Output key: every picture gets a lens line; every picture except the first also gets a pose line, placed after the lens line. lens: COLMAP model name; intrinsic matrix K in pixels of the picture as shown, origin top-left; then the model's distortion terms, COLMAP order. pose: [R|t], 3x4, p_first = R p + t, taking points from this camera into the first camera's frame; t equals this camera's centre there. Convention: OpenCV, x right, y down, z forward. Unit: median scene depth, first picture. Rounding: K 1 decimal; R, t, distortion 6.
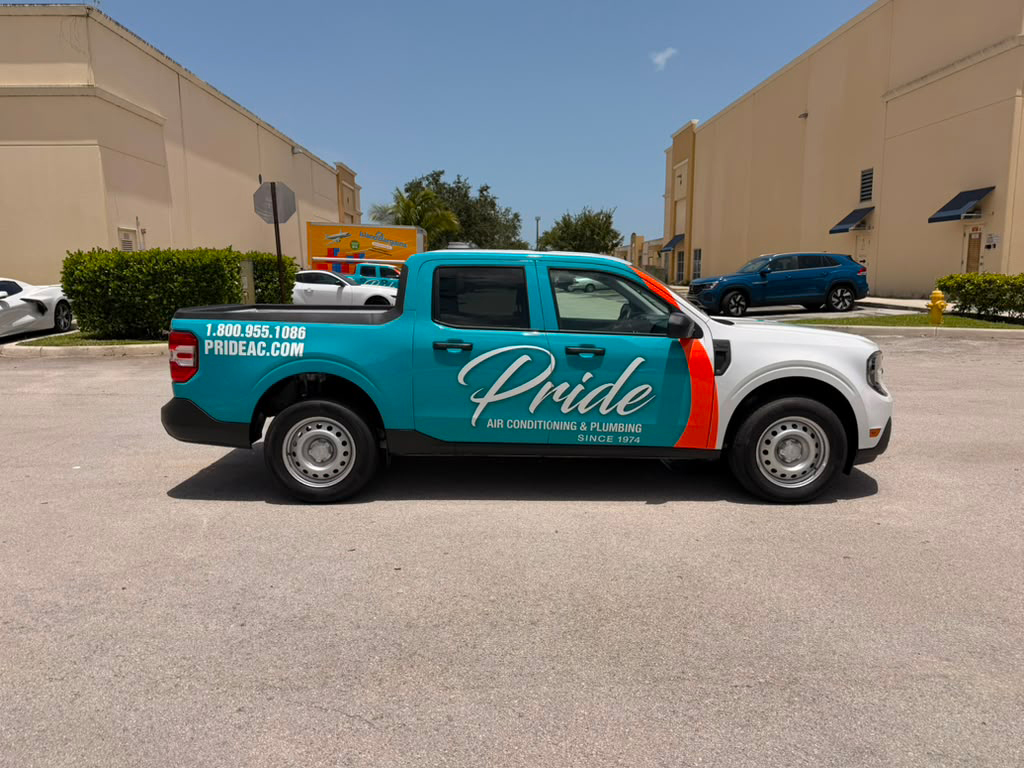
lens RADIAL K [[767.0, 0, 522.5], [0, 767.0, 387.4], [0, 0, 1]] dist [0.056080, -0.081311]
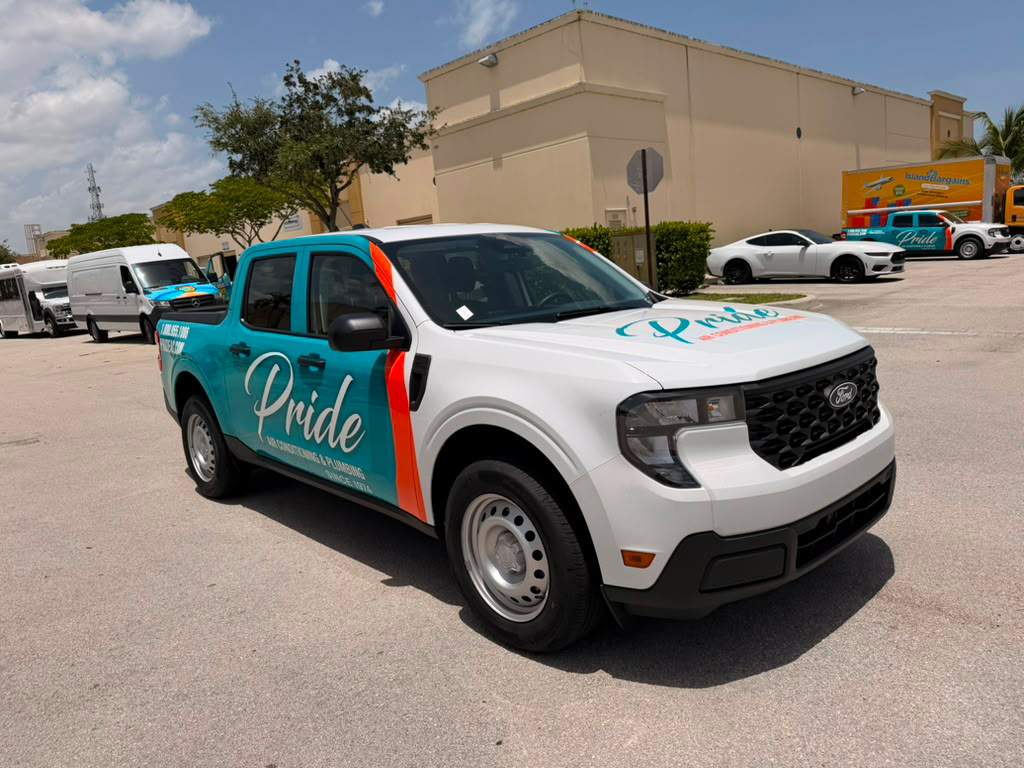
lens RADIAL K [[757.1, 0, 512.0], [0, 757.1, 384.0], [0, 0, 1]] dist [0.073012, -0.137054]
pose [[0.632325, 0.065935, -0.771892, 0.258892], [-0.026261, 0.997623, 0.063705, -0.026014], [0.774258, -0.020012, 0.632553, 0.220883]]
